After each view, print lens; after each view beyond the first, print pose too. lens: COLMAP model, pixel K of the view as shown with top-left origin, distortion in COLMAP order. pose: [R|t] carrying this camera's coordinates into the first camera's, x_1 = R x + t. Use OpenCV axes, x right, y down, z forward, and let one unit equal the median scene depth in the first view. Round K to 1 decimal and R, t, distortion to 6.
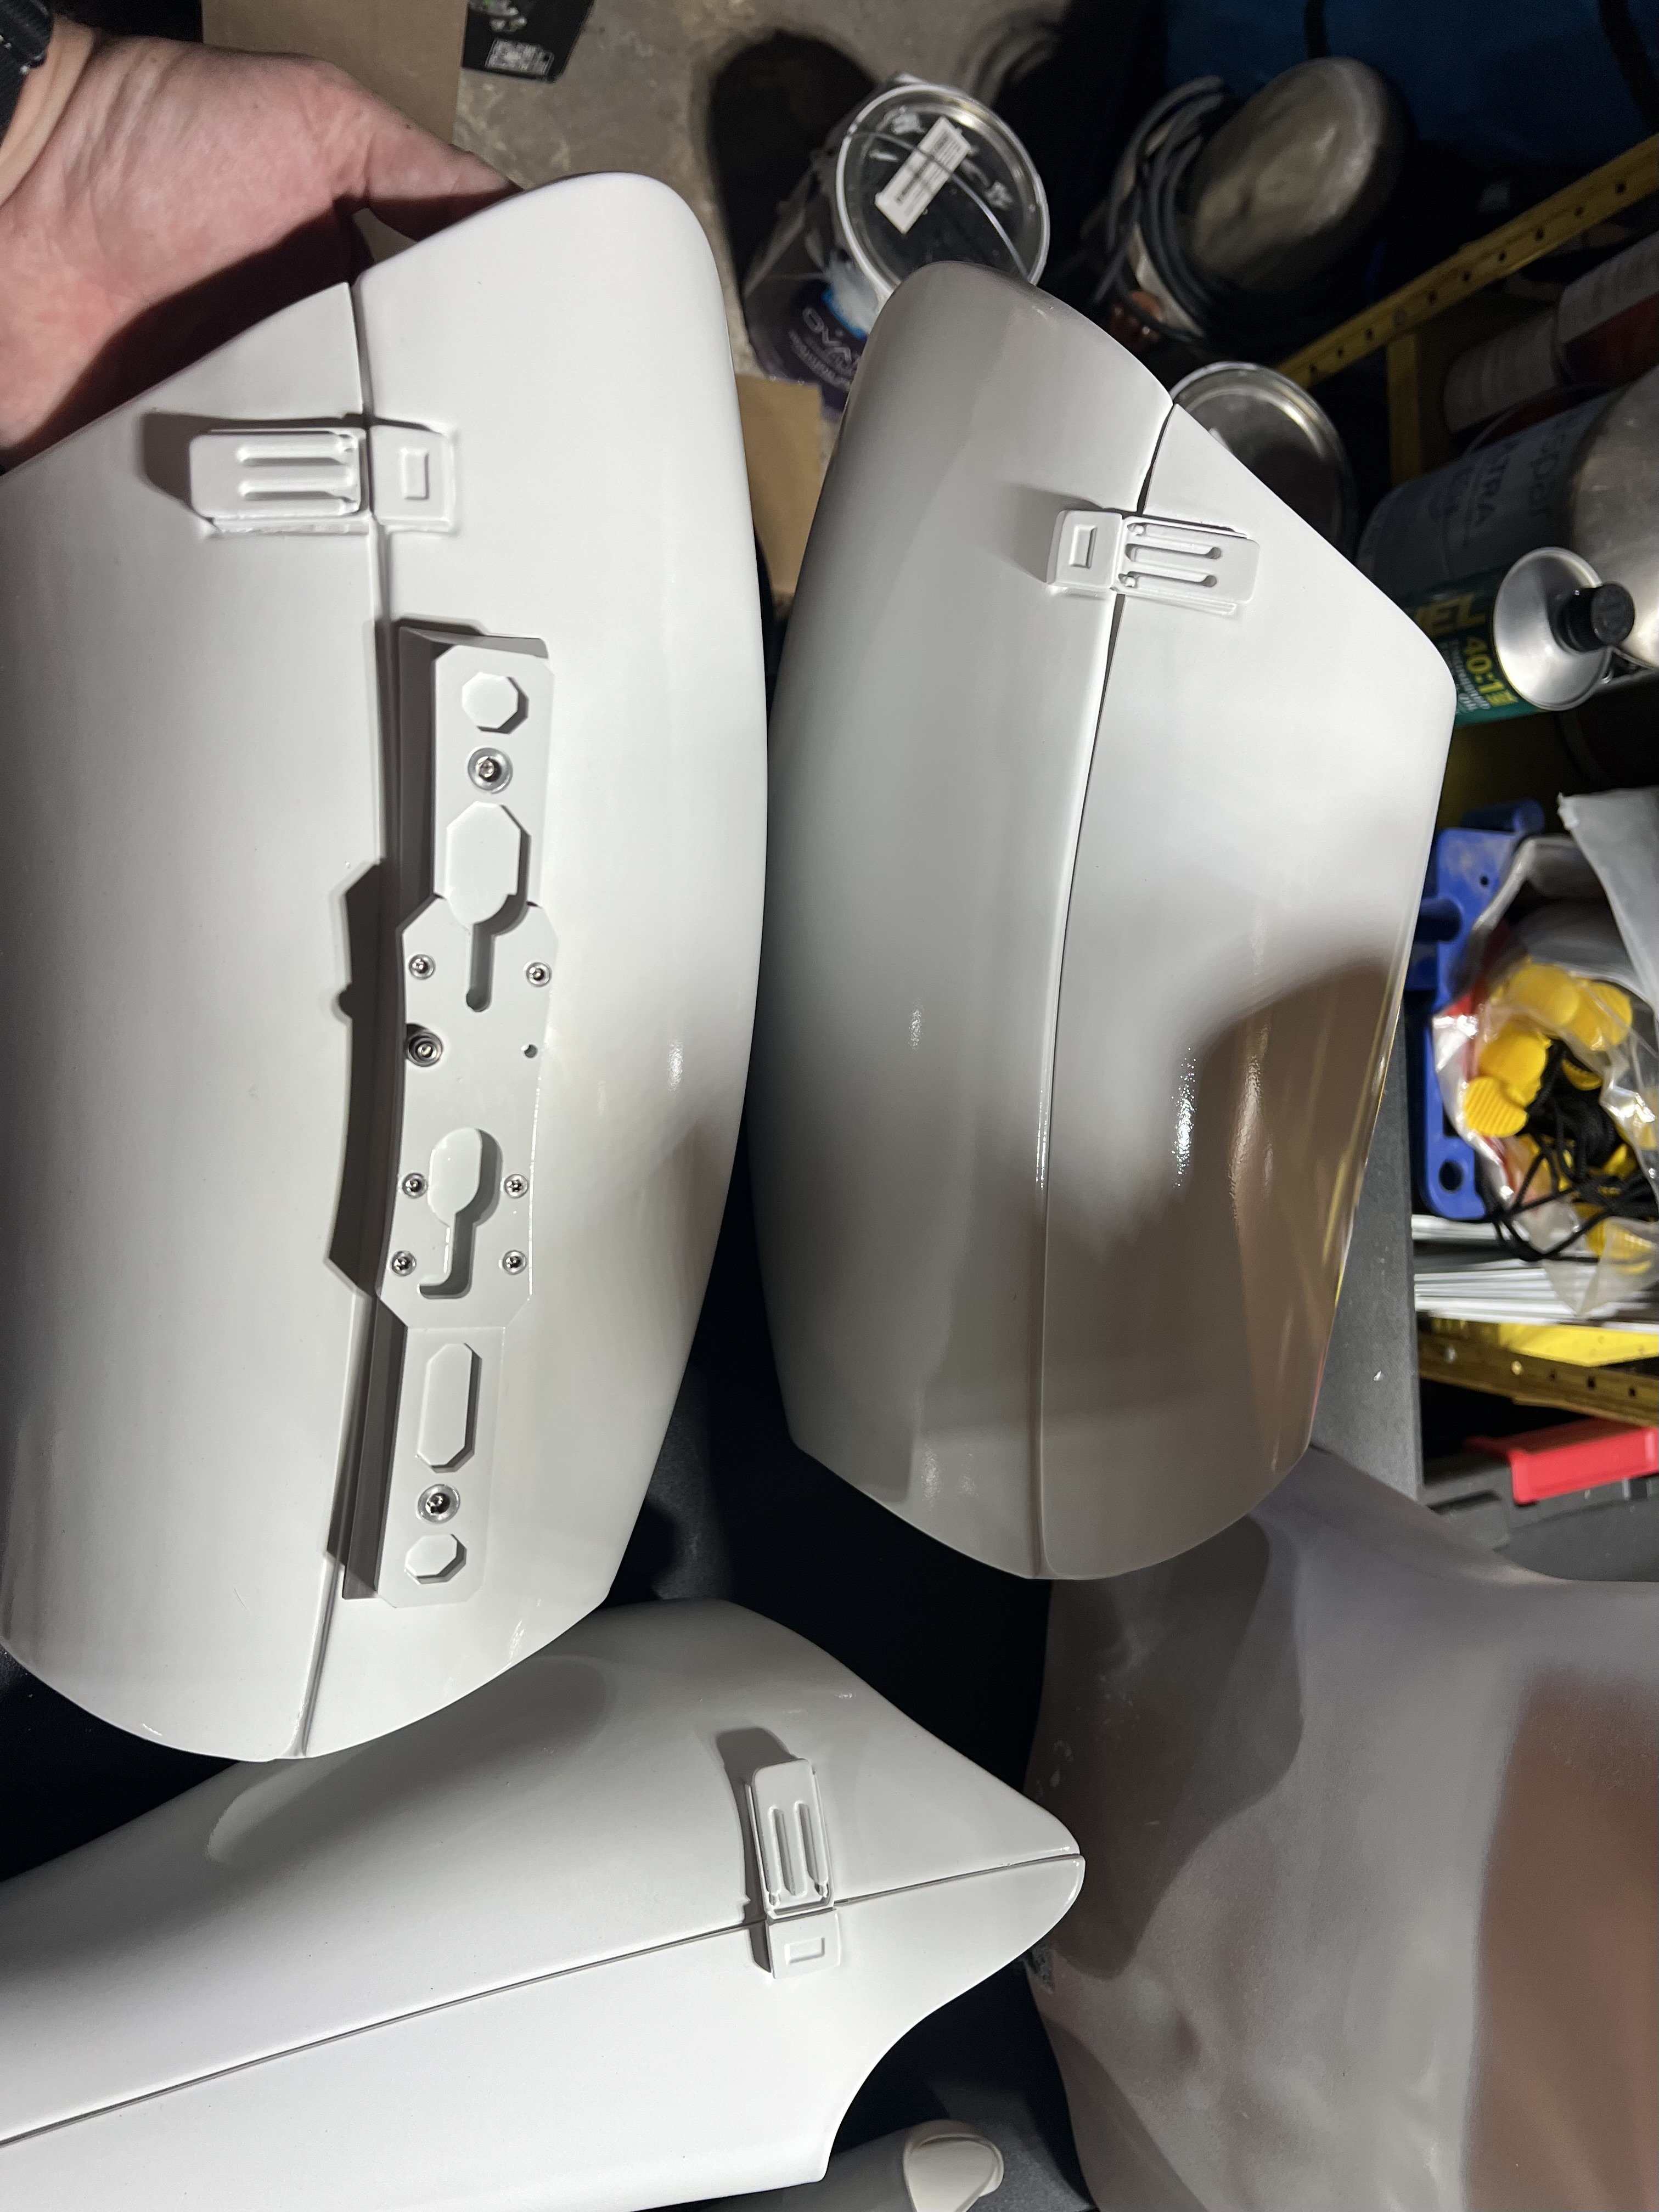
lens RADIAL K [[1609.9, 0, 829.5], [0, 1609.9, 1106.0], [0, 0, 1]] dist [-0.003824, -0.001426]
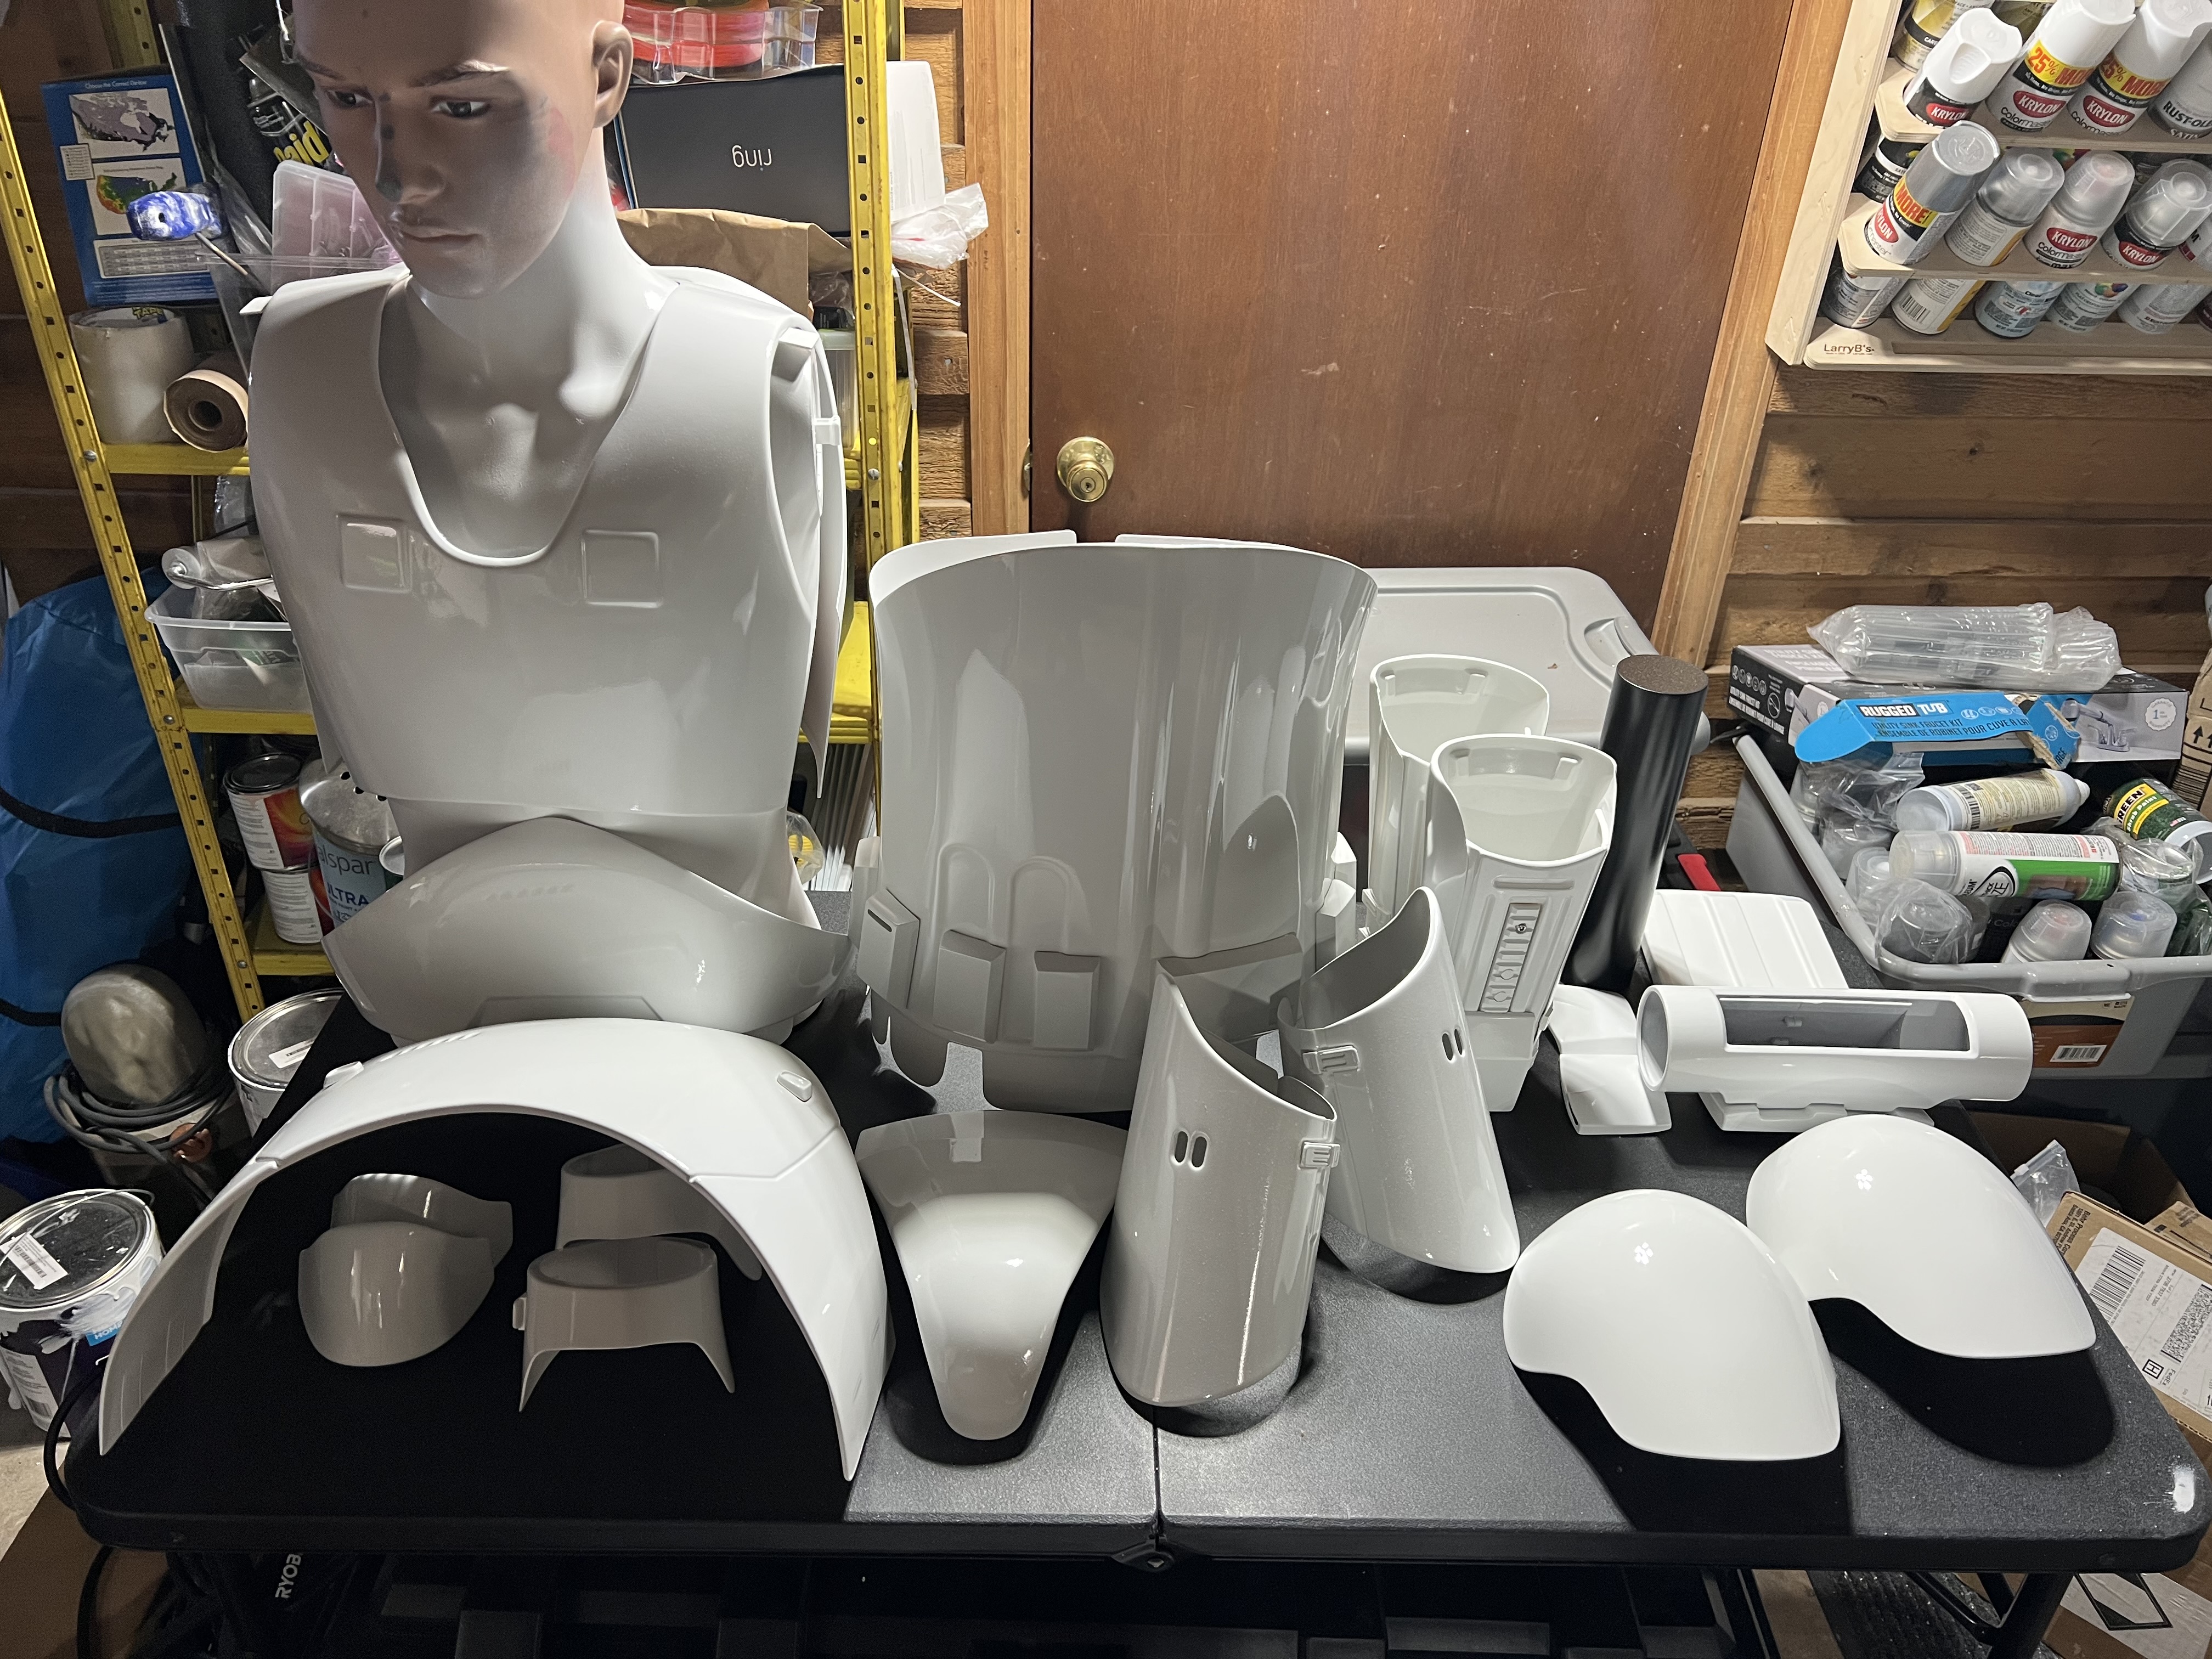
lens RADIAL K [[1609.8, 0, 1106.0], [0, 1609.8, 829.5], [0, 0, 1]] dist [-0.003824, -0.001426]
pose [[0.025055, -0.812948, 0.581796, -0.461302], [0.999678, 0.022778, -0.011222, 0.398866], [-0.004129, 0.581890, 0.813257, -0.402642]]
